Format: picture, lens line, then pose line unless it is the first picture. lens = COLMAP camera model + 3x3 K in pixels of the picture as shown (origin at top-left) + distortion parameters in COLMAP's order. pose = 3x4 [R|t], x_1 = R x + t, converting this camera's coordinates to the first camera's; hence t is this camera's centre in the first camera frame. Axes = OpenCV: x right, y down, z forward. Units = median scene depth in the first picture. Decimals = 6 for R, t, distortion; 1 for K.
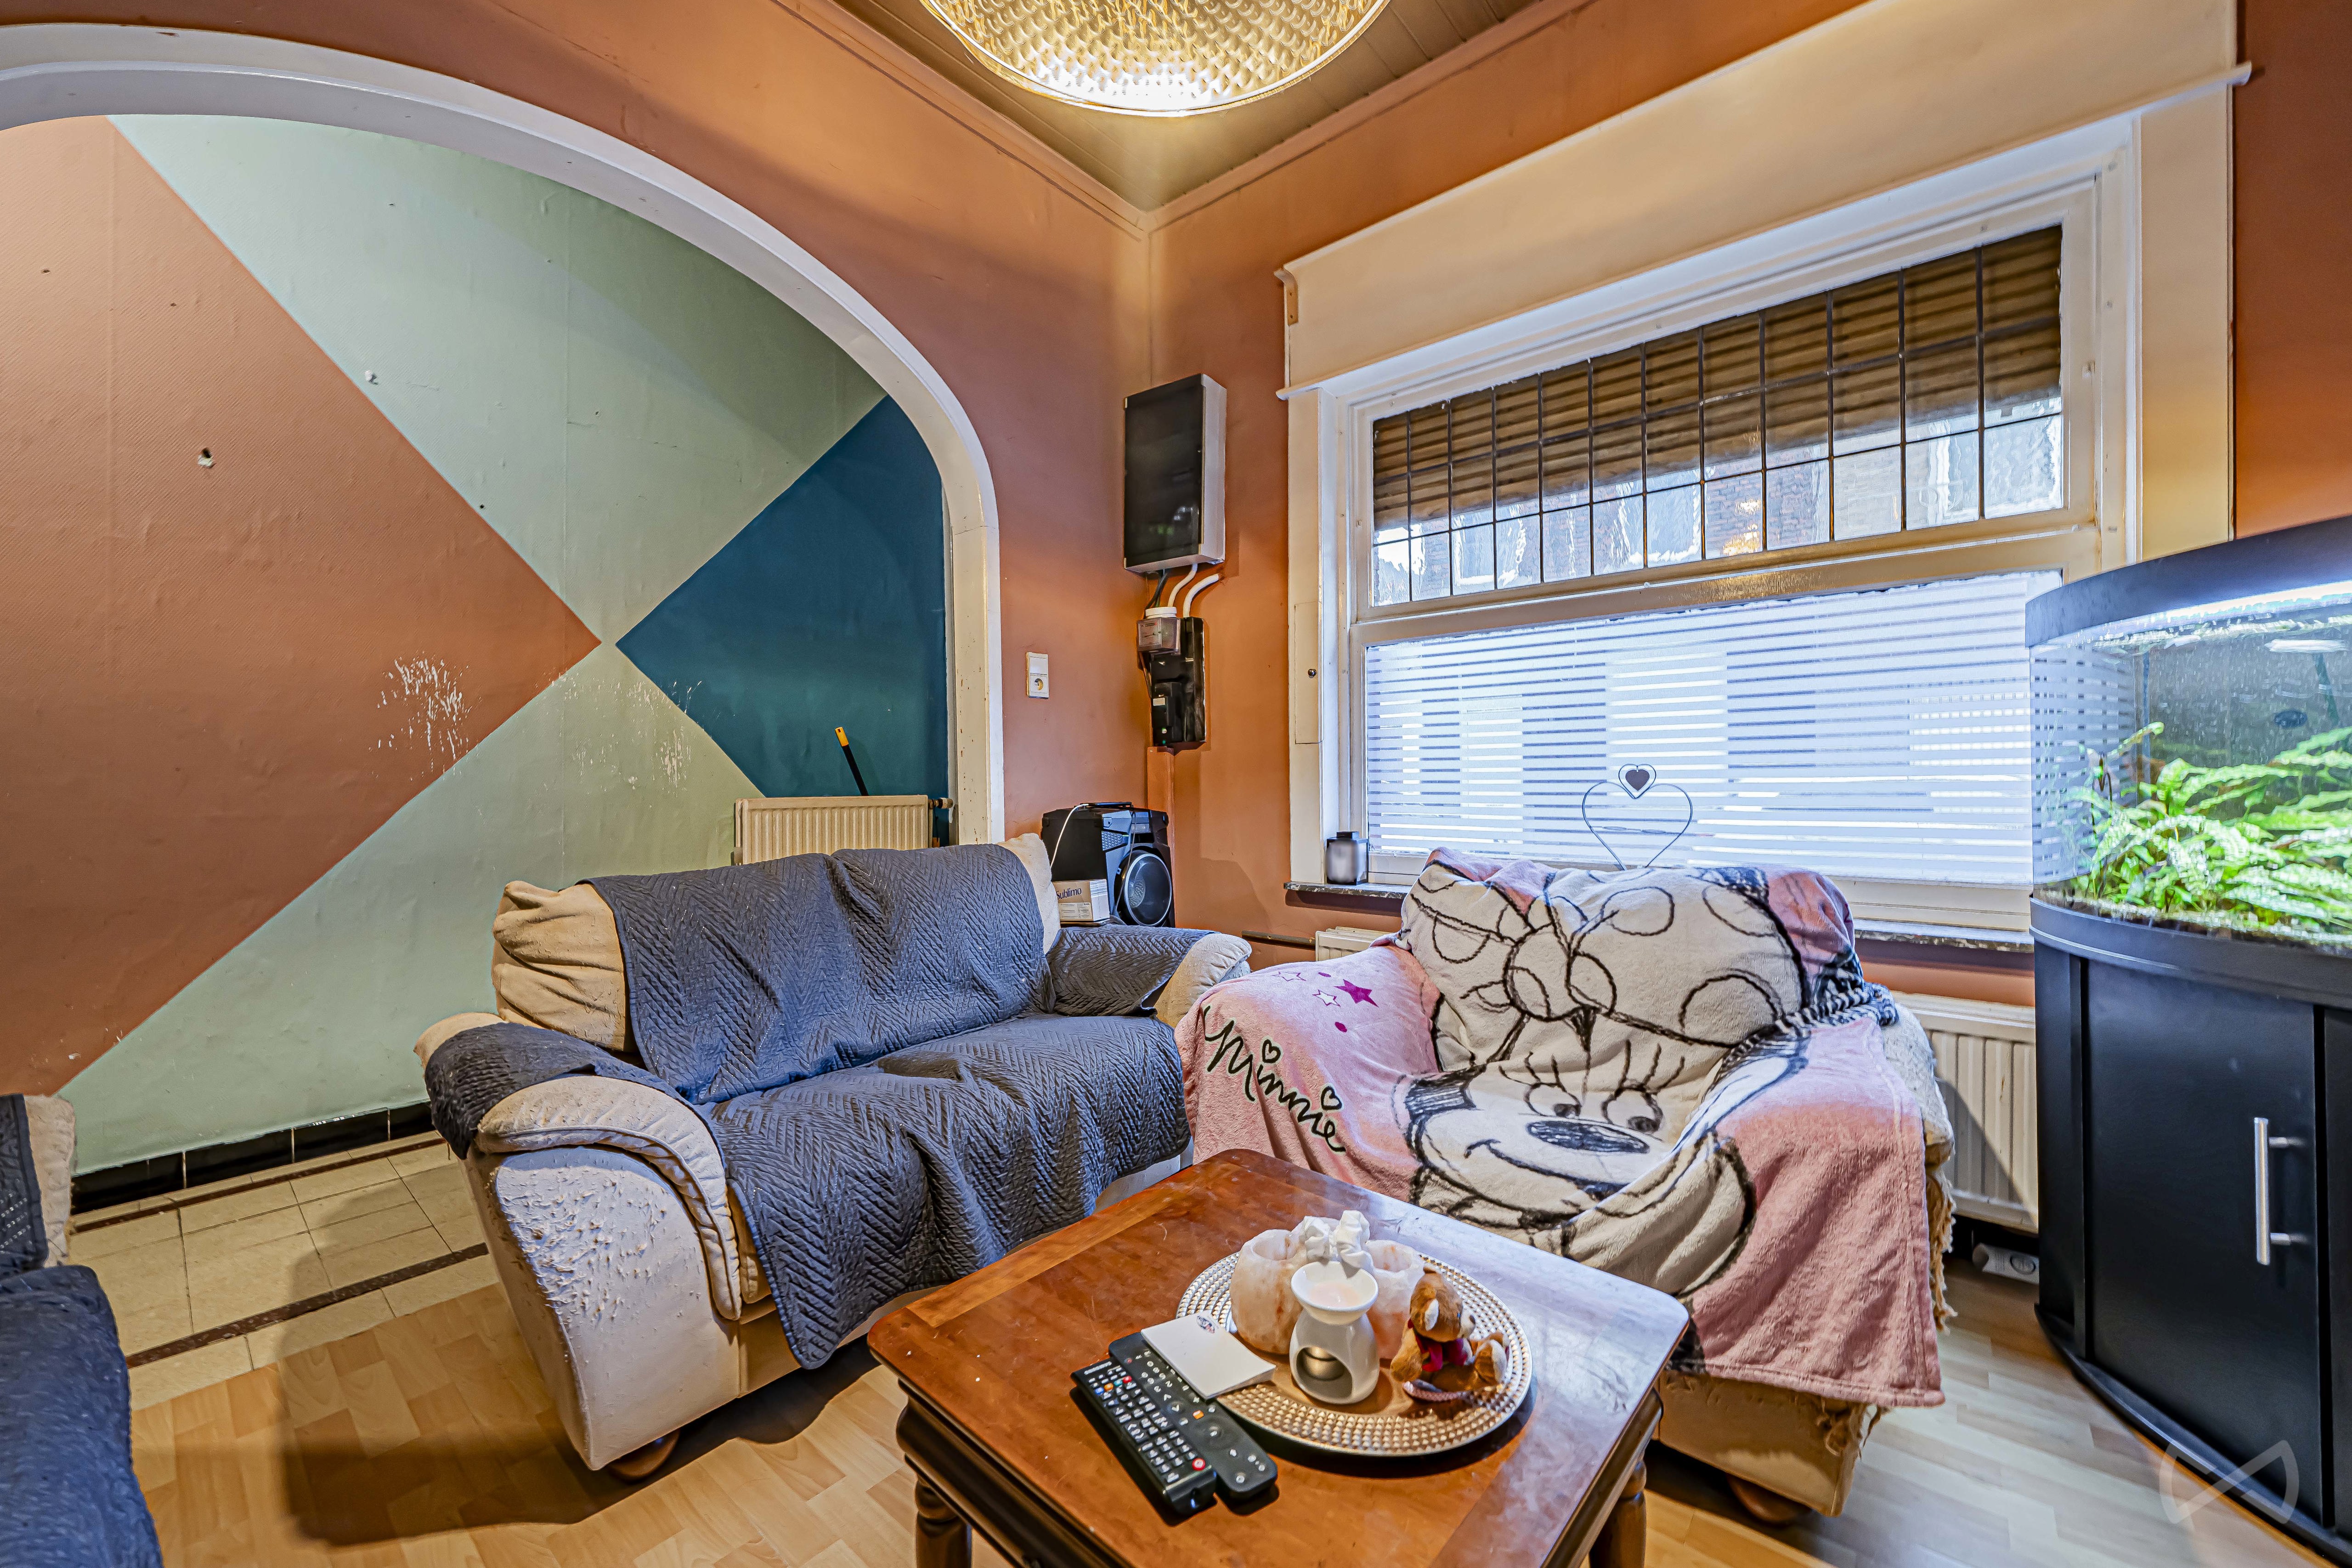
lens RADIAL K [[925.5, 0, 1172.9], [0, 925.5, 778.4], [0, 0, 1]] dist [-0.000929, -0.000090]
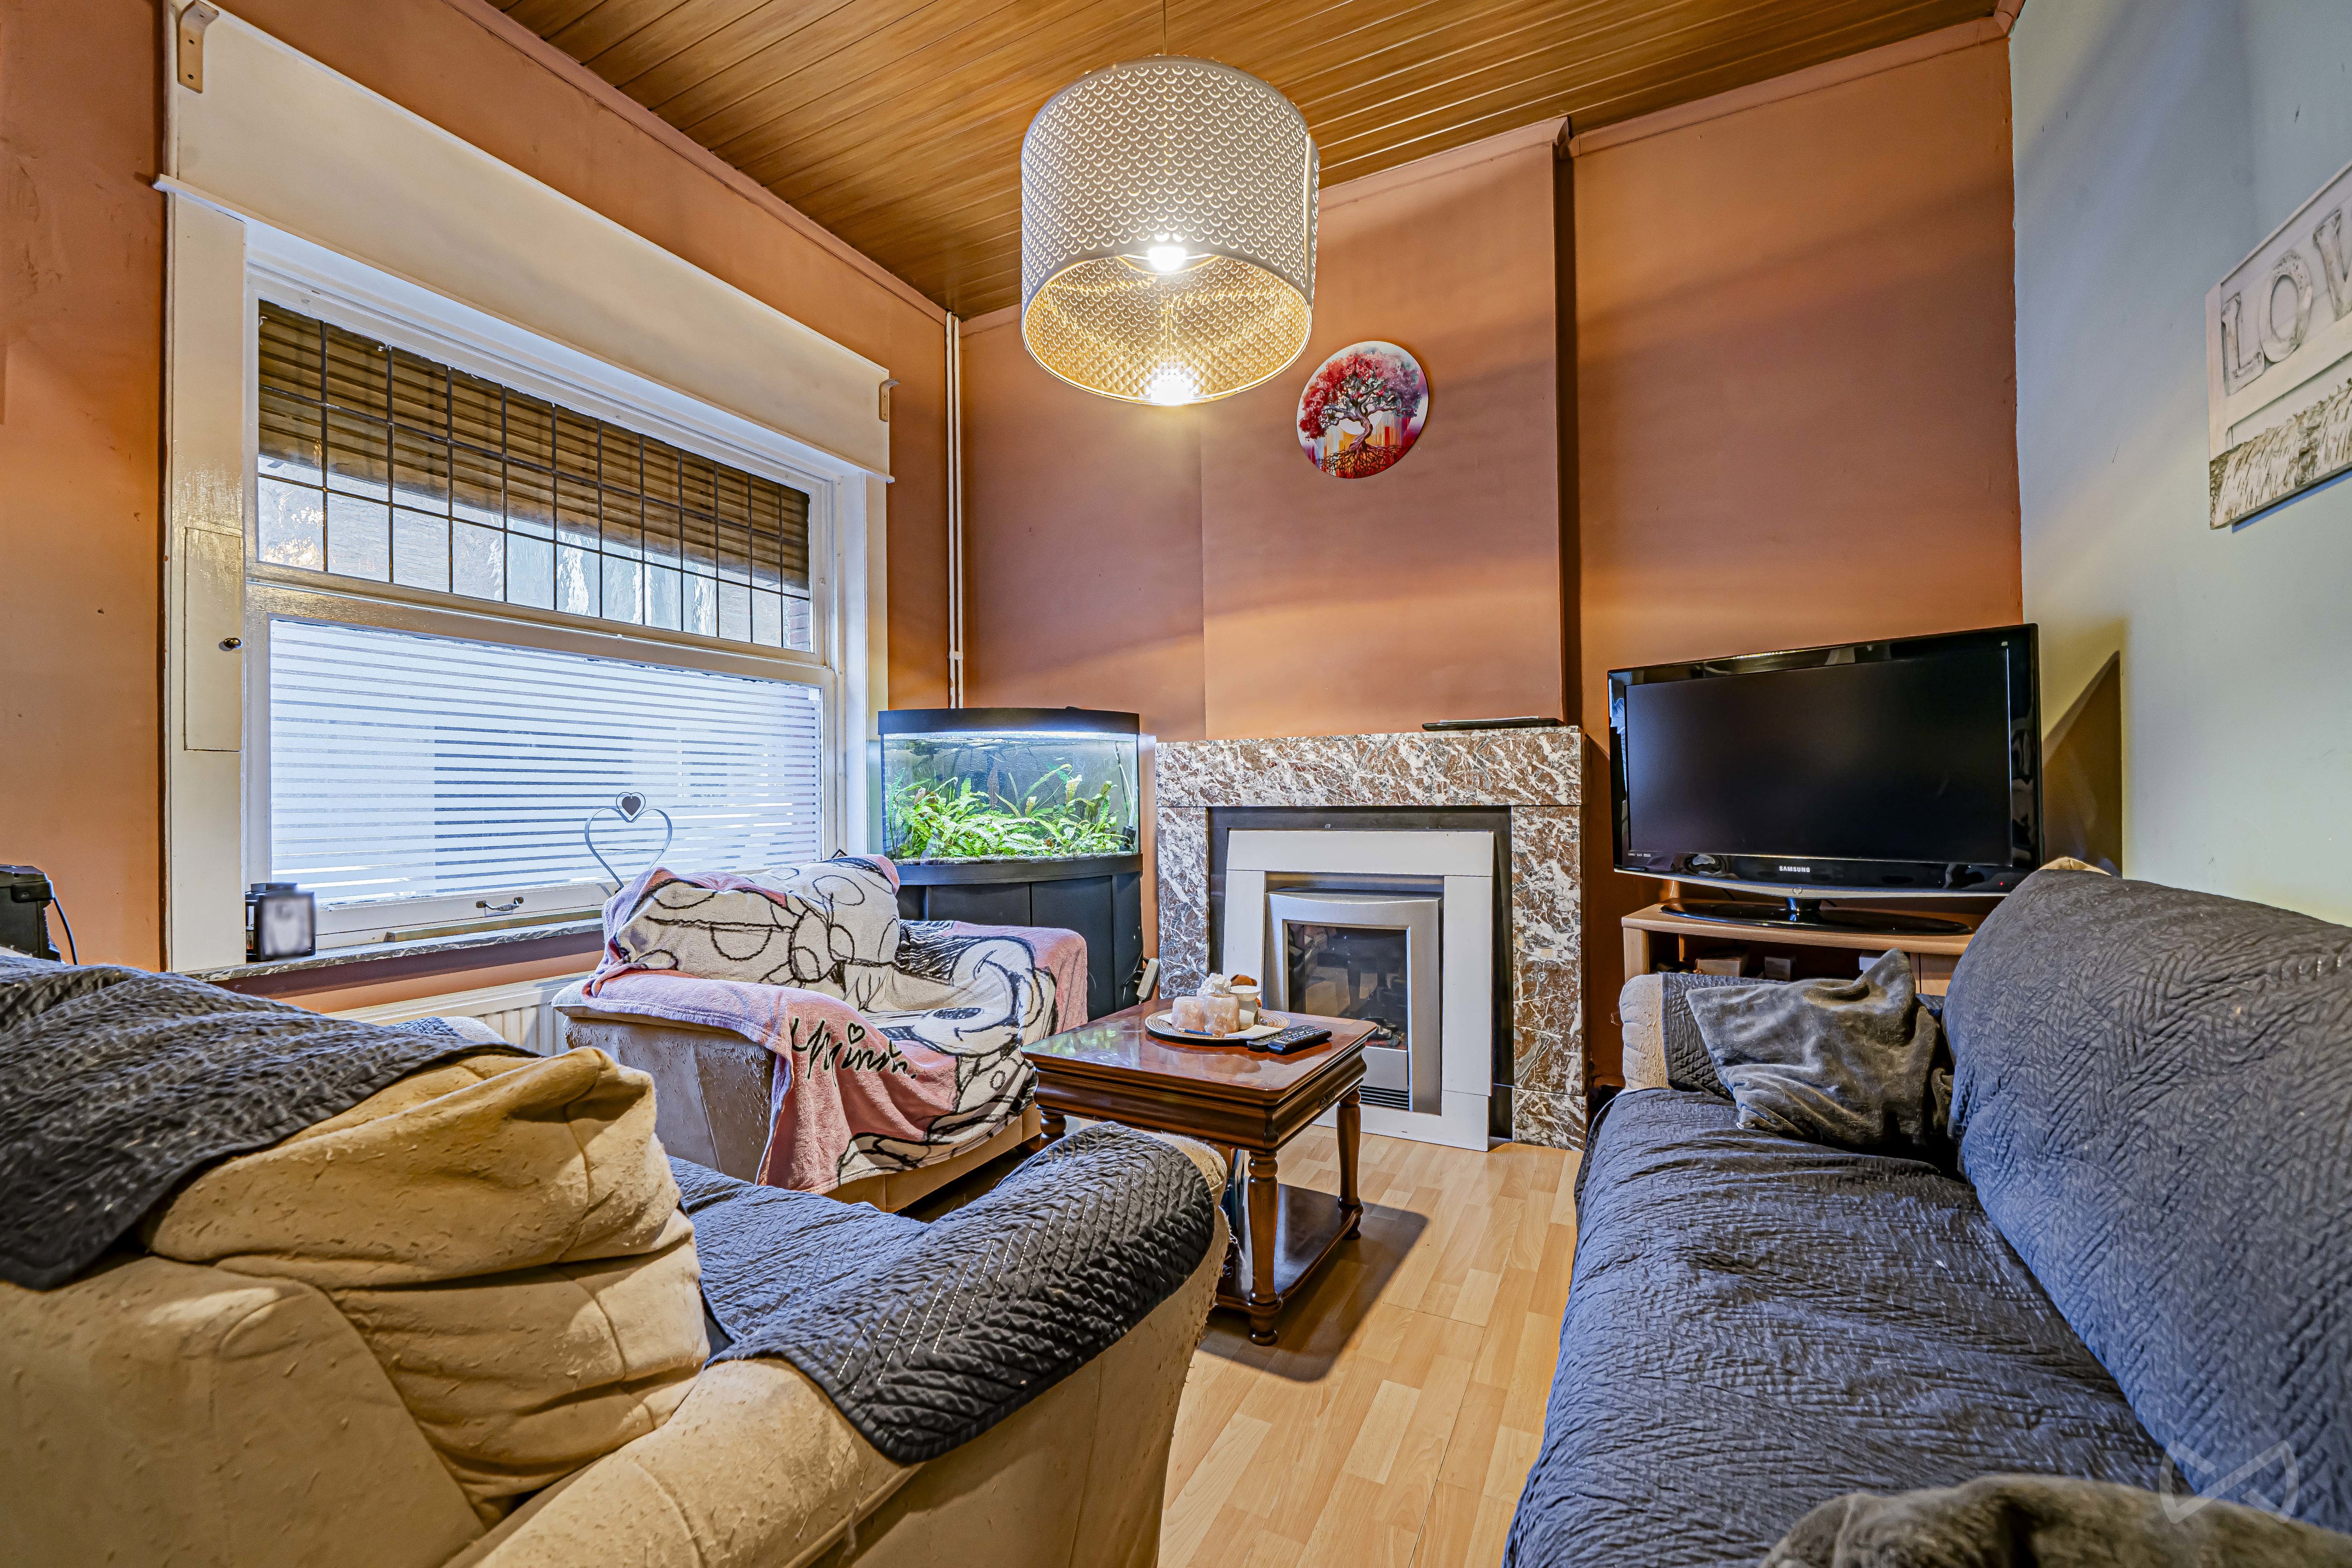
lens RADIAL K [[958.9, 0, 1165.0], [0, 958.9, 791.0], [0, 0, 1]] dist [0.000105, -0.000067]
pose [[-0.235754, 0.022751, 0.971546, -0.985719], [0.017645, 0.999661, -0.019127, 0.020882], [-0.971652, 0.012633, -0.236076, 0.773281]]
